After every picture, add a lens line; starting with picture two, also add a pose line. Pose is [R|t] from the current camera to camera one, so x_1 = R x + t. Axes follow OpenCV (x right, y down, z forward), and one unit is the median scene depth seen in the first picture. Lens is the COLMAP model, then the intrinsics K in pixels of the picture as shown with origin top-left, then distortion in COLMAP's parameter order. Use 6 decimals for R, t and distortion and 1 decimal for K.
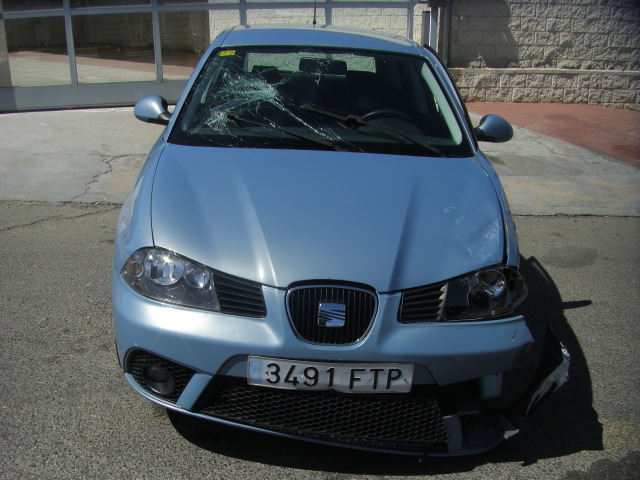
lens RADIAL K [[720.0, 0, 286.1], [0, 720.0, 325.4], [0, 0, 1]] dist [-0.154531, 0.039391]
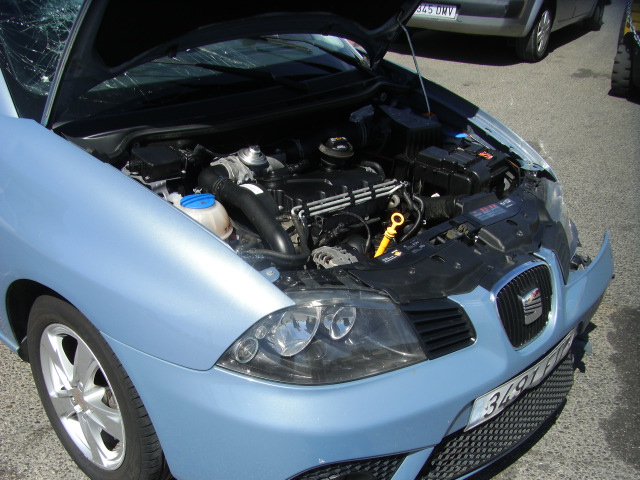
lens RADIAL K [[720.0, 0, 286.1], [0, 720.0, 325.4], [0, 0, 1]] dist [-0.154531, 0.039391]
pose [[0.701463, -0.384196, 0.600286, -0.576580], [0.271677, 0.922811, 0.273151, -0.269117], [-0.658894, -0.028521, 0.751694, 0.570728]]
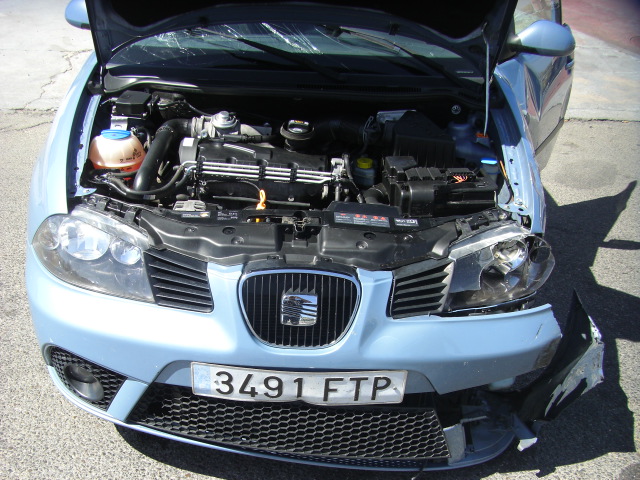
lens RADIAL K [[720.0, 0, 286.1], [0, 720.0, 325.4], [0, 0, 1]] dist [-0.154531, 0.039391]
pose [[0.999913, -0.010575, 0.007936, 0.041873], [0.009169, 0.987068, 0.160040, -0.114613], [-0.009526, -0.159953, 0.987079, 0.243481]]
